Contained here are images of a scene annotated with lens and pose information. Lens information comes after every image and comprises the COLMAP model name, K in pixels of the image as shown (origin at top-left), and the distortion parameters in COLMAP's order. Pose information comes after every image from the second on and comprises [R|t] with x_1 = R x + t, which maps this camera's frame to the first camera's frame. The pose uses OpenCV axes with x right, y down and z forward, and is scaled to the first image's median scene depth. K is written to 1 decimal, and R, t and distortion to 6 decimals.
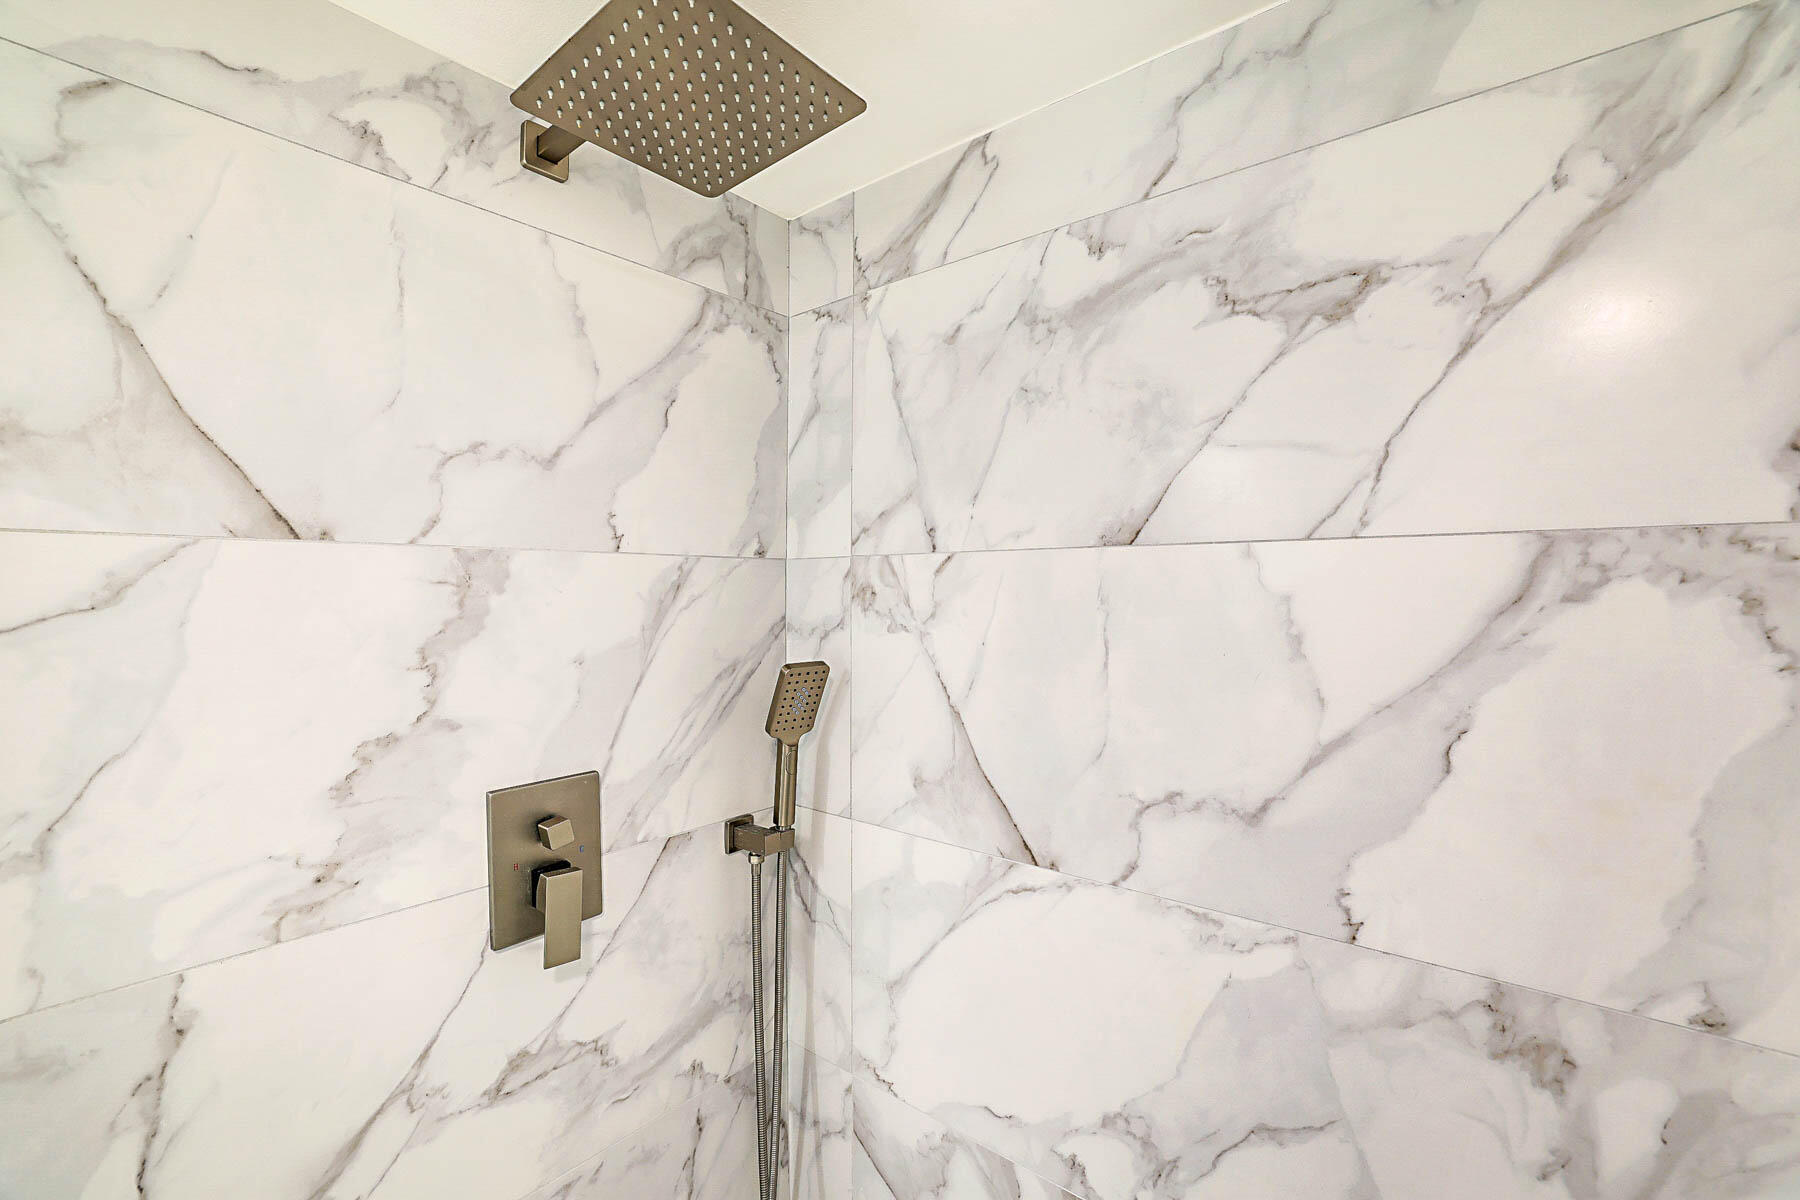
lens RADIAL K [[763.4, 0, 900.7], [0, 763.4, 592.7], [0, 0, 1]] dist [-0.044753, 0.013334]
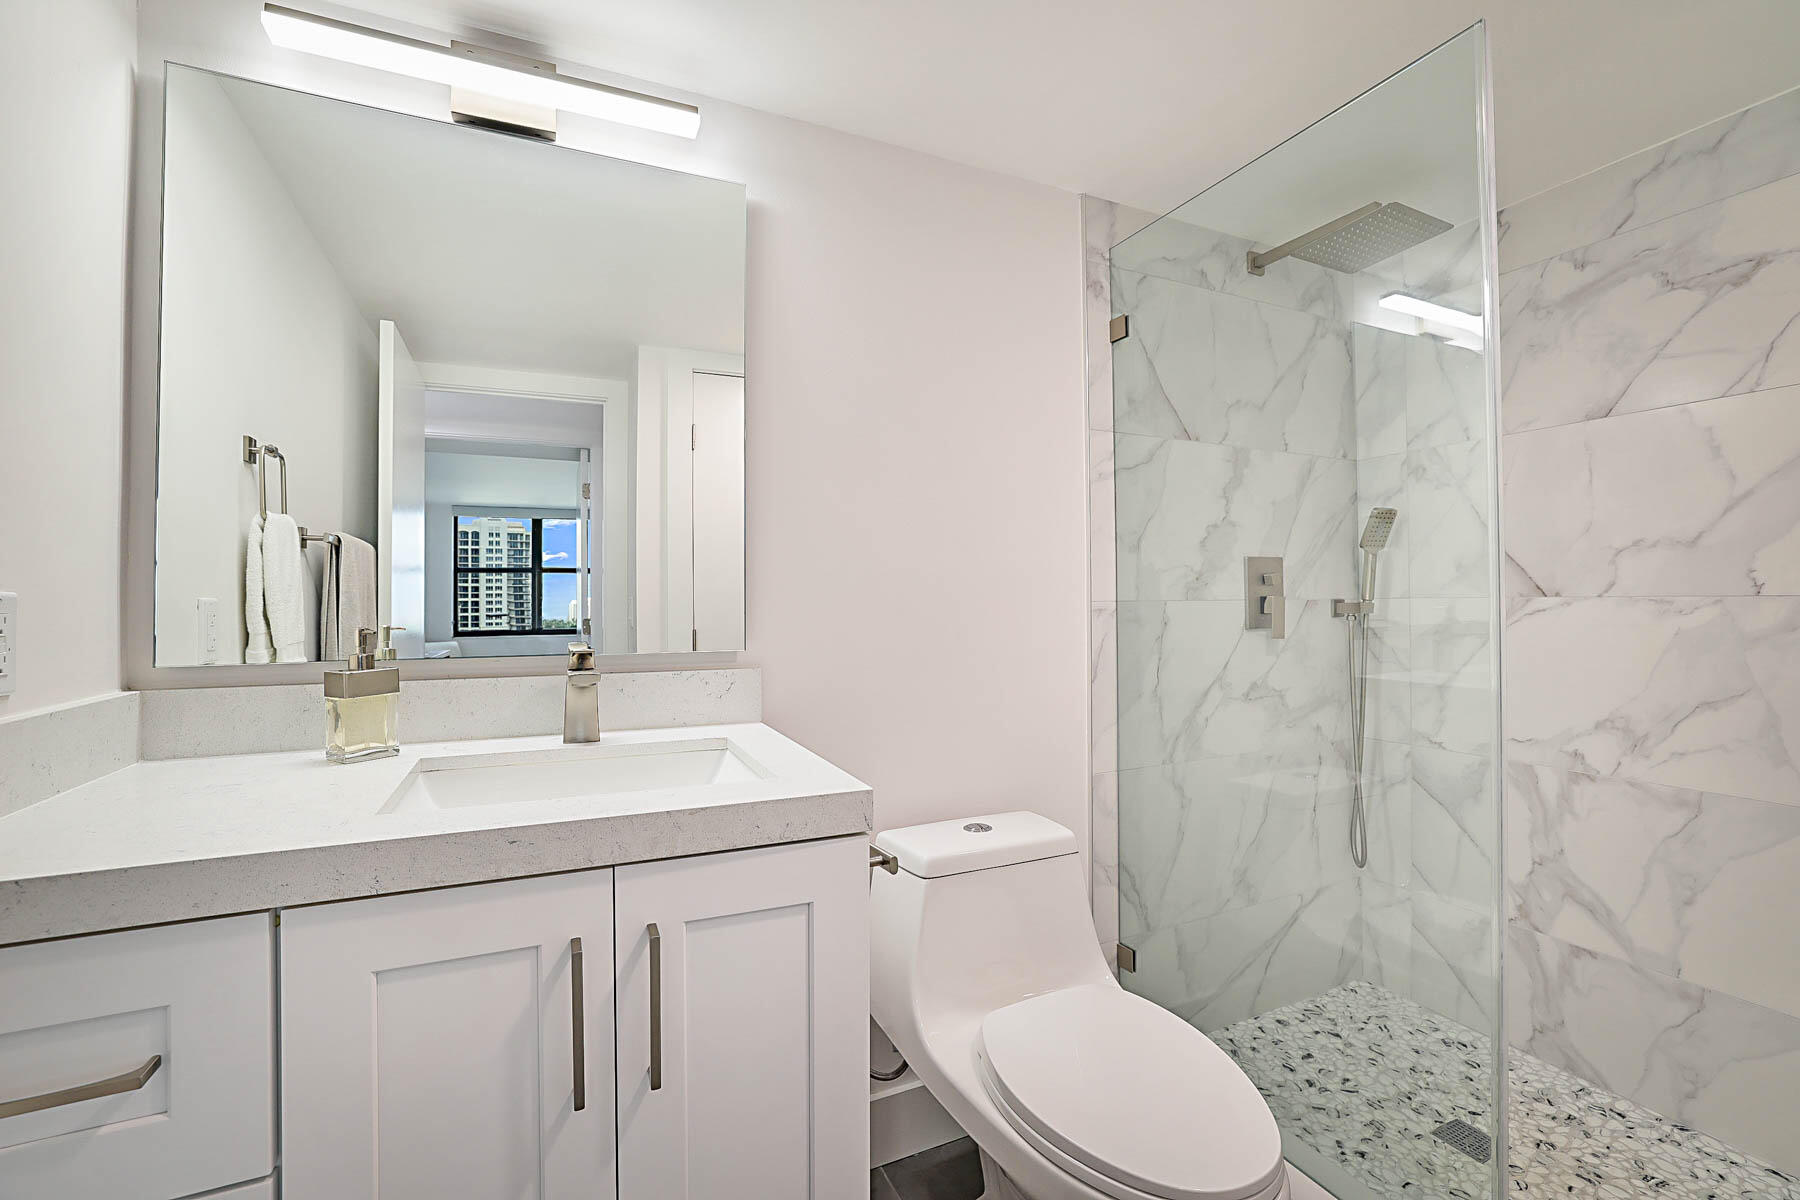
lens RADIAL K [[763.4, 0, 900.7], [0, 763.4, 592.7], [0, 0, 1]] dist [-0.044753, 0.013334]
pose [[0.904365, -0.010489, -0.426631, -0.507882], [0.004771, 0.999884, -0.014471, 0.392461], [0.426734, 0.011051, 0.904310, -1.421607]]
